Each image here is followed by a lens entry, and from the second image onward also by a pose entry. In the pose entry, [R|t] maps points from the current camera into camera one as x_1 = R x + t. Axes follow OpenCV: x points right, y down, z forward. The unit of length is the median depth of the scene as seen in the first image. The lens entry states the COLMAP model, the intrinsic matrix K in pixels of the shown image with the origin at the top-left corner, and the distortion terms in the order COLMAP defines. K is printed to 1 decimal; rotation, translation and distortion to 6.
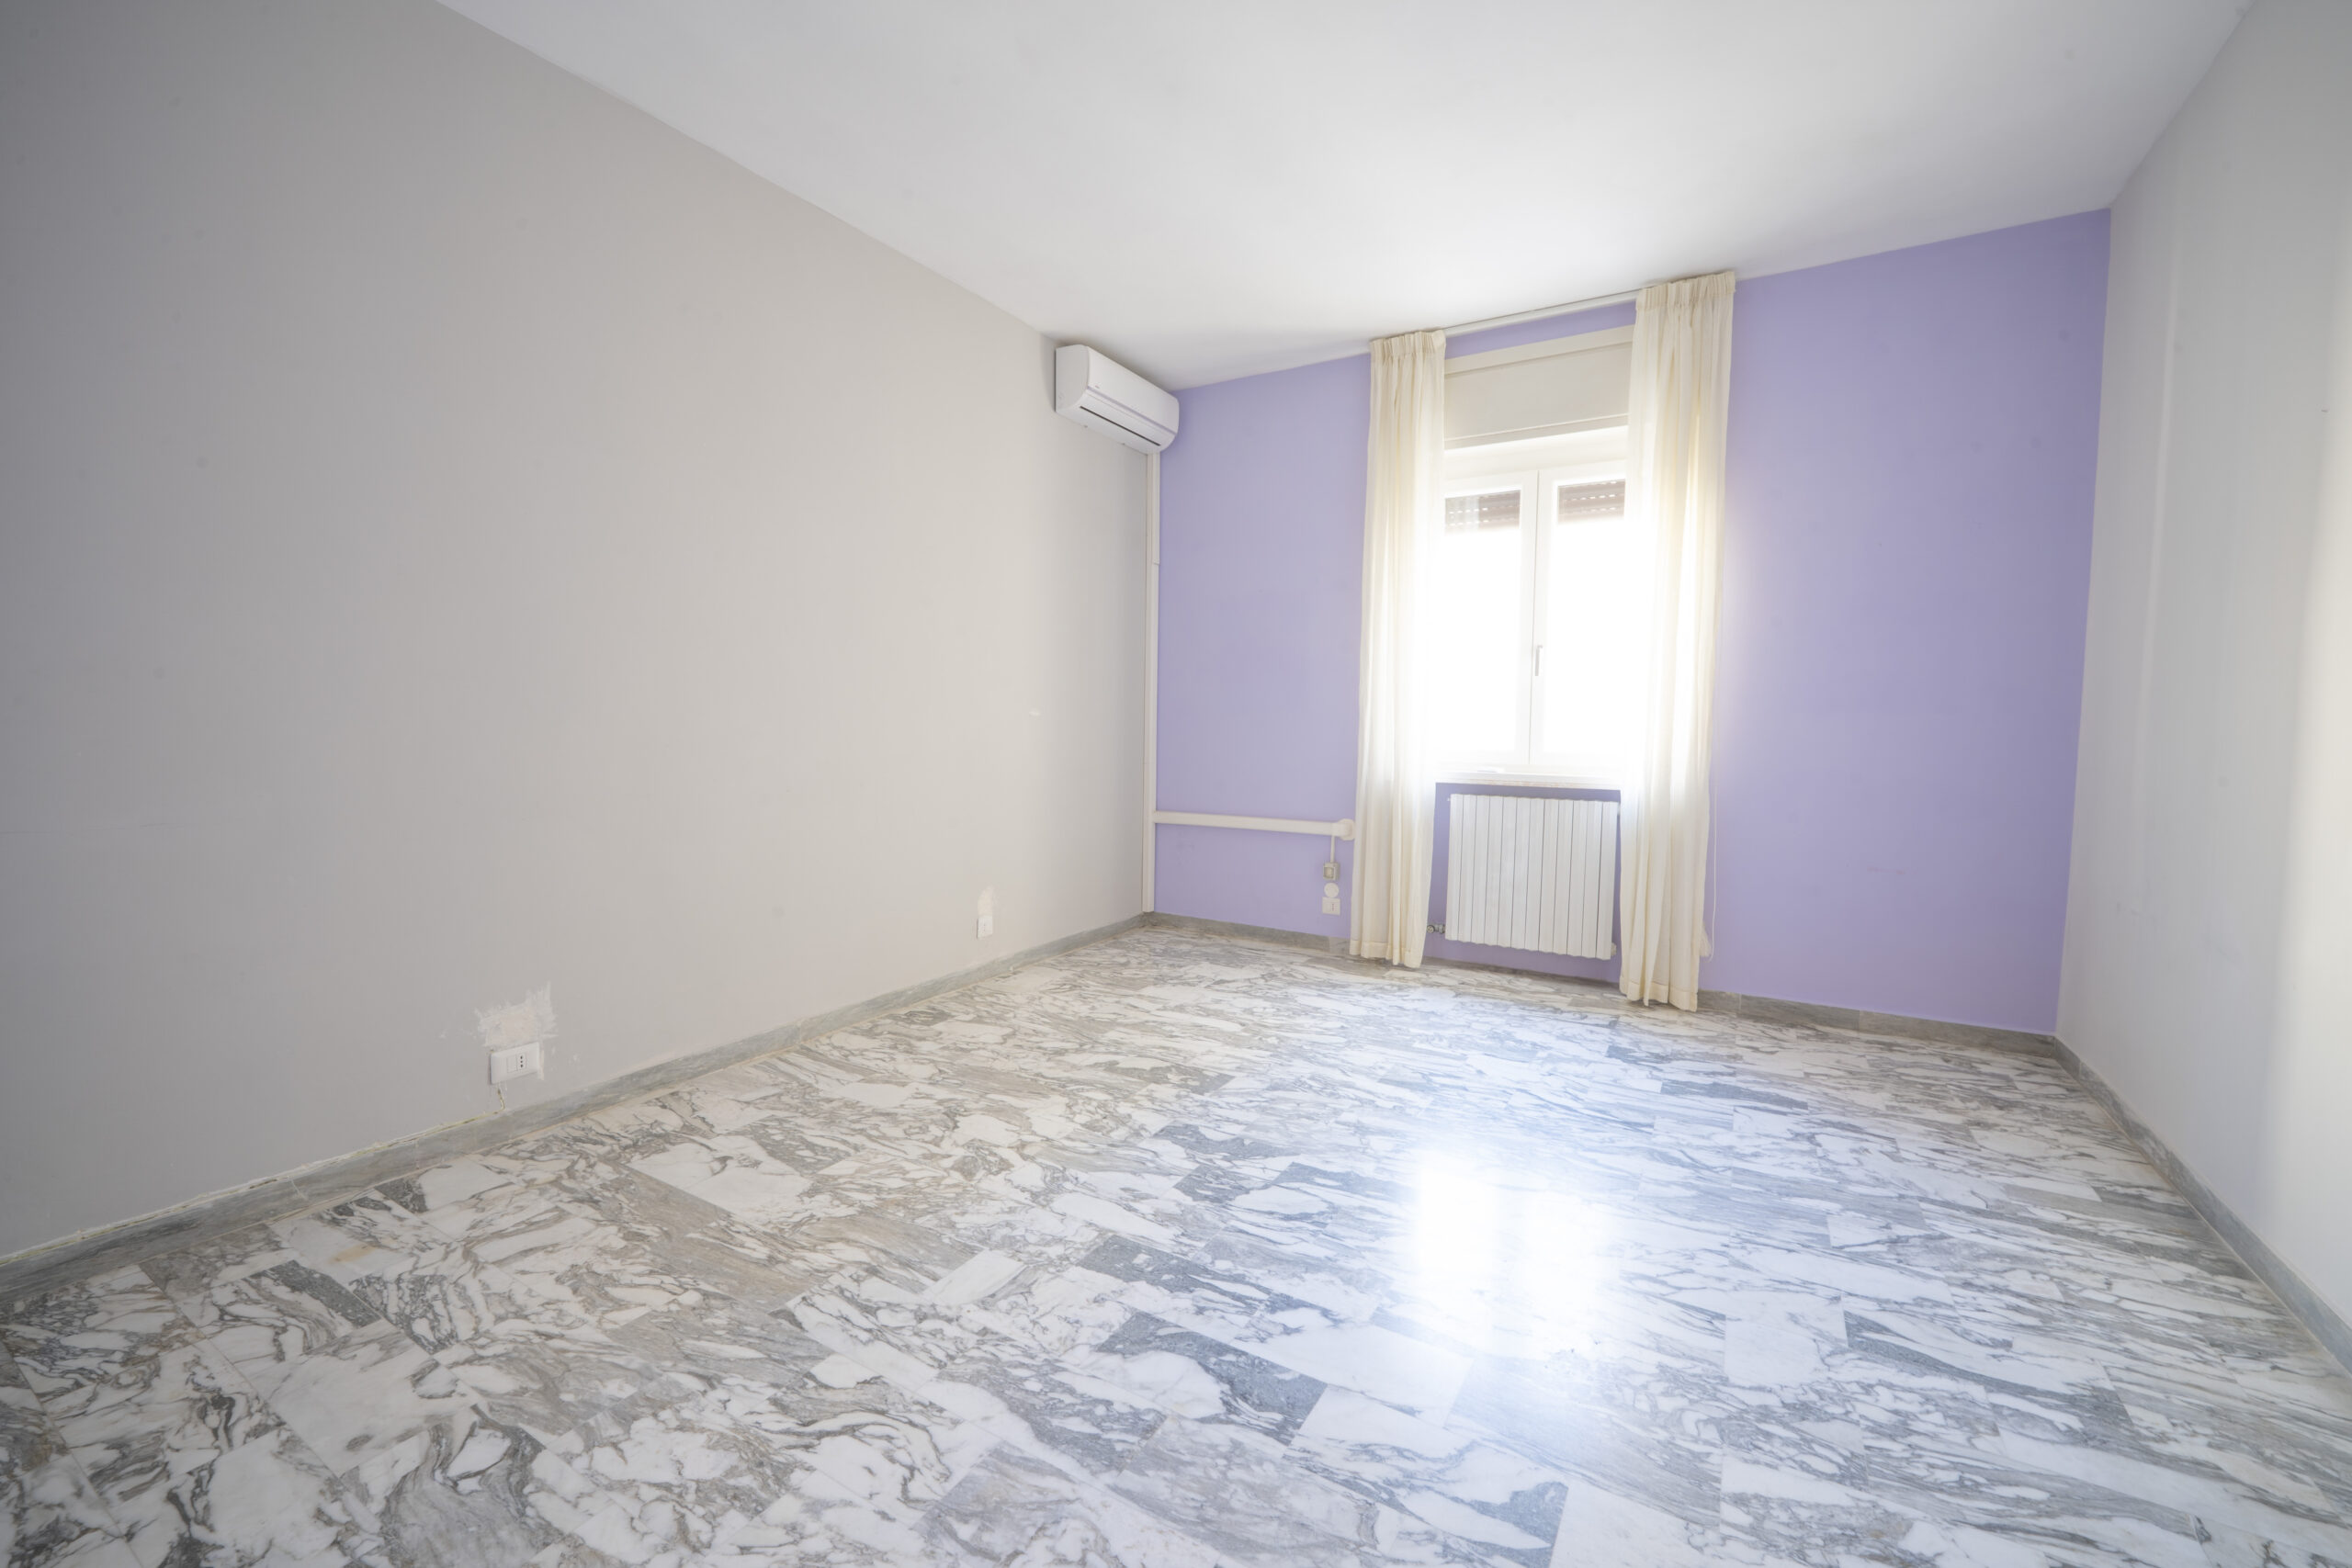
lens RADIAL K [[952.2, 0, 1174.6], [0, 952.2, 779.9], [0, 0, 1]] dist [-0.009870, -0.000858]
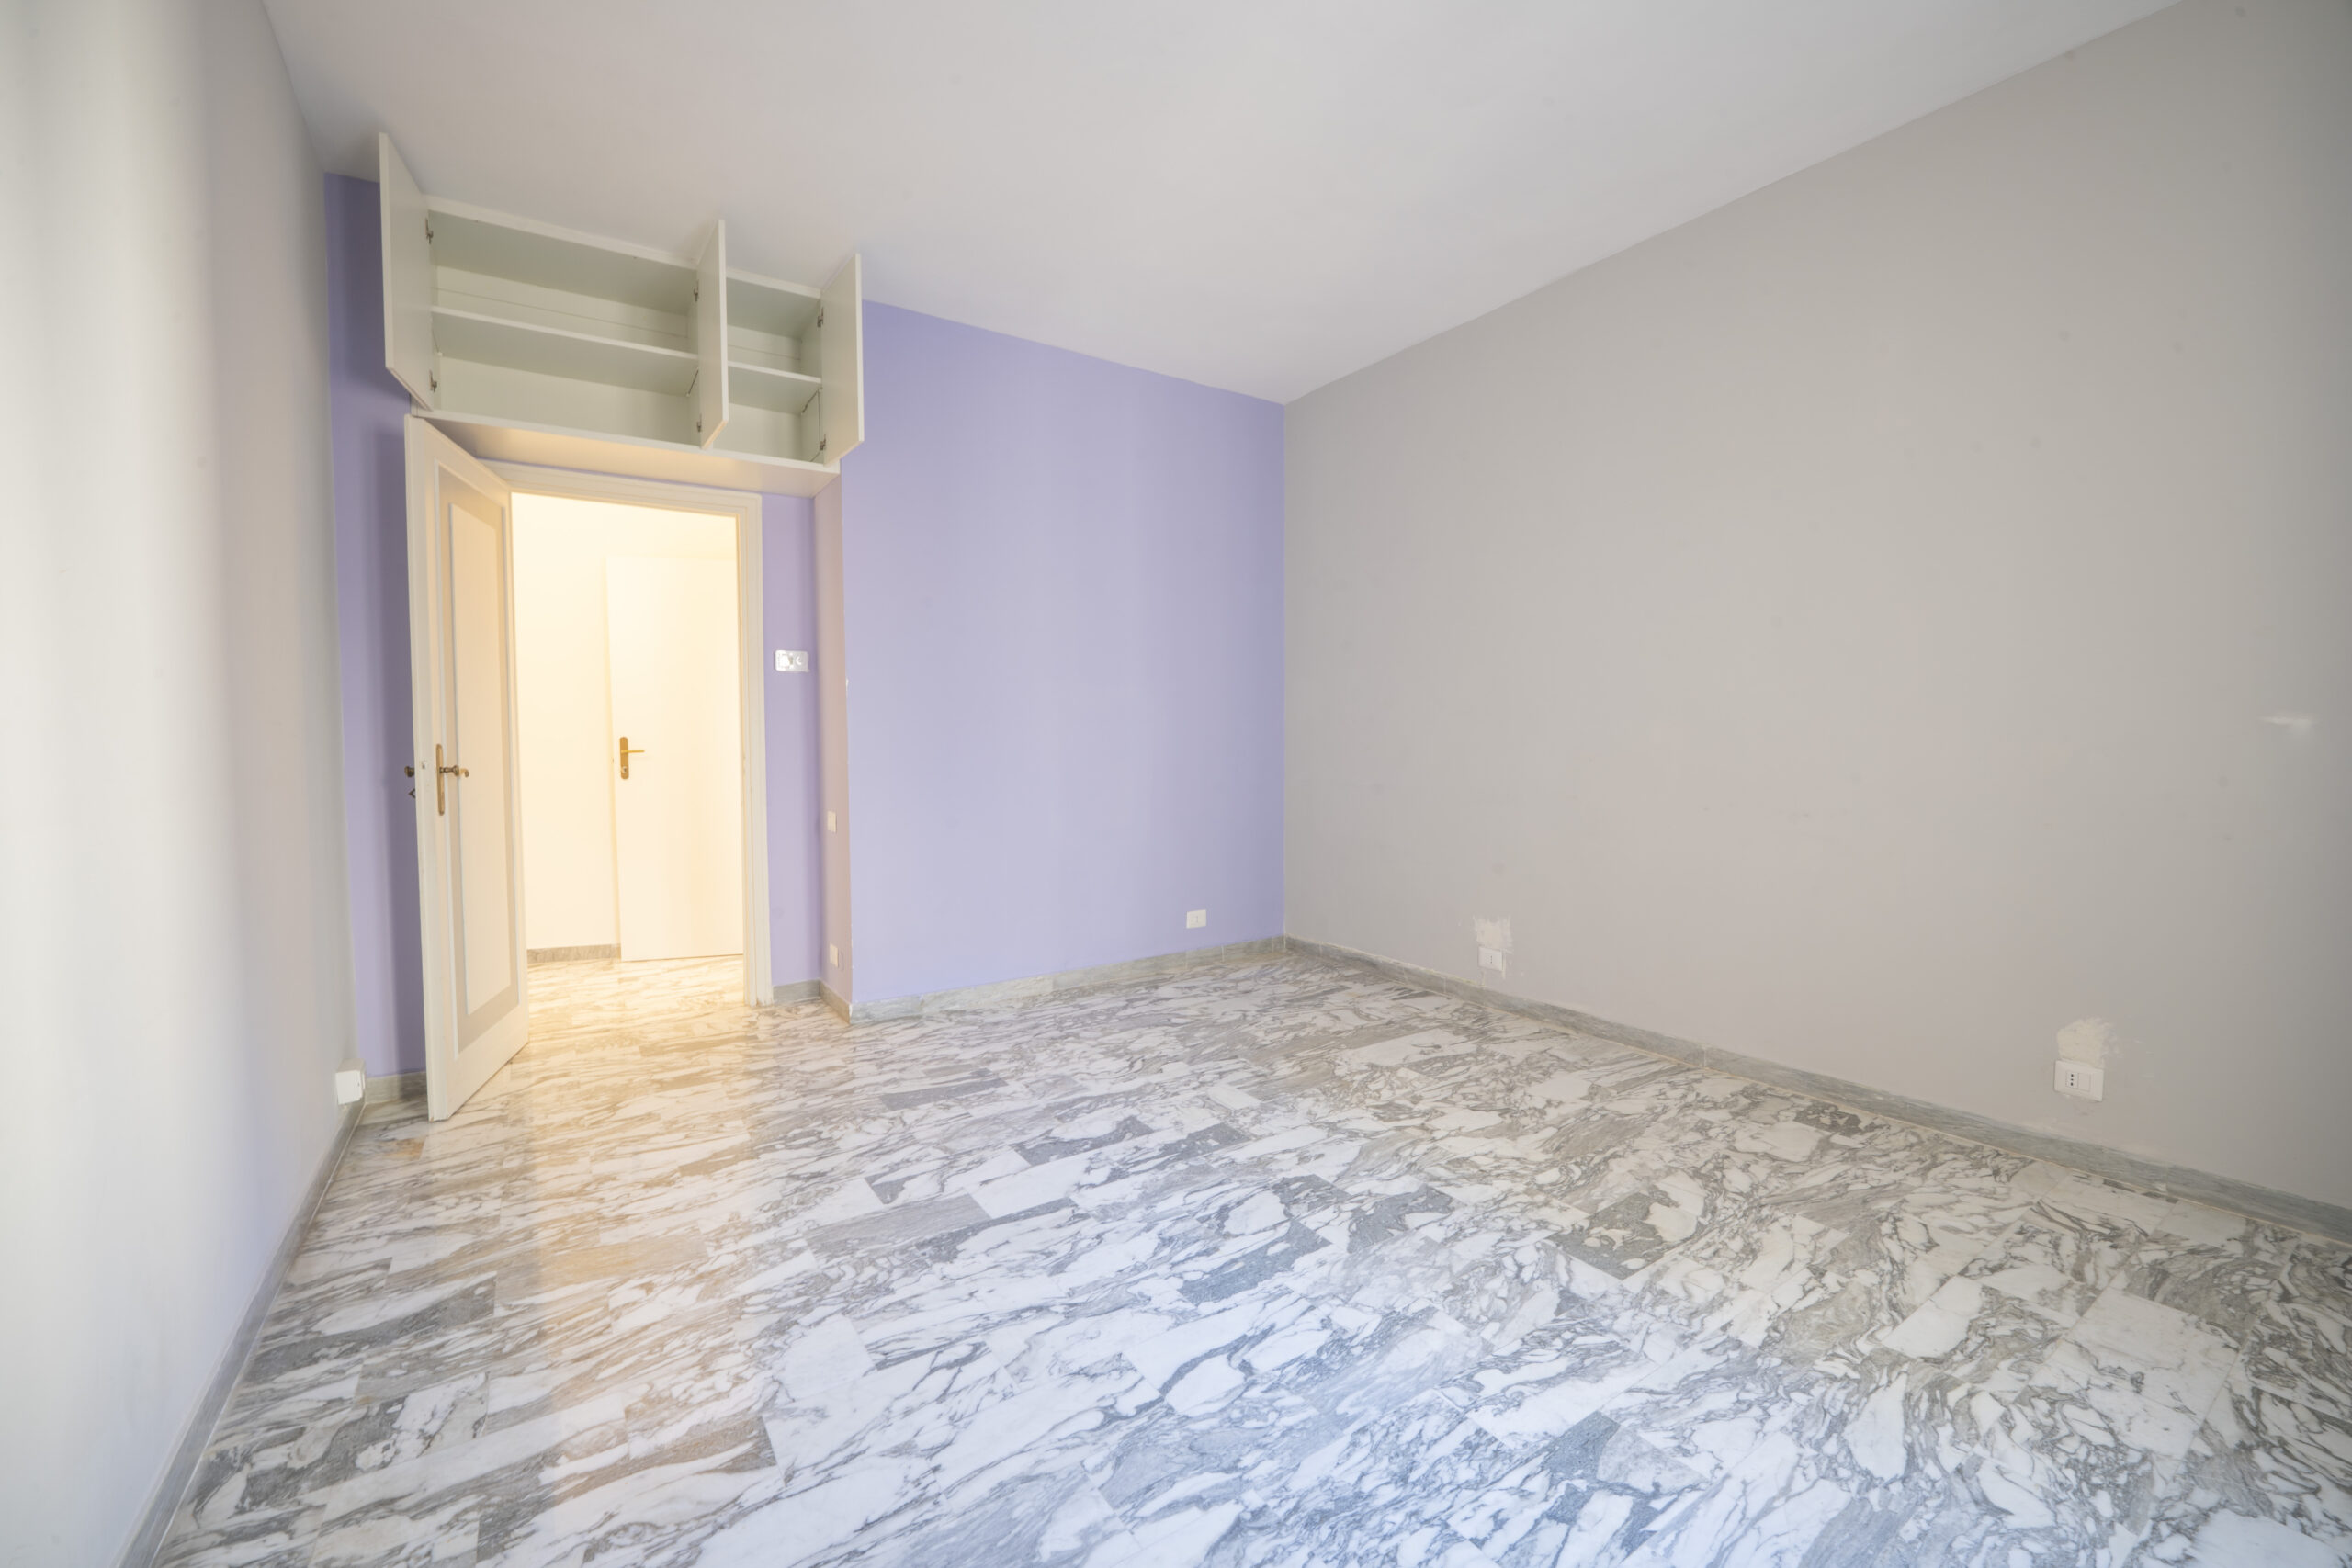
lens RADIAL K [[952.2, 0, 1174.6], [0, 952.2, 779.9], [0, 0, 1]] dist [-0.009870, -0.000858]
pose [[-0.425021, 0.034175, -0.904538, 1.023081], [-0.057096, 0.996285, 0.064469, -0.072720], [0.903381, 0.079046, -0.421491, 1.285028]]
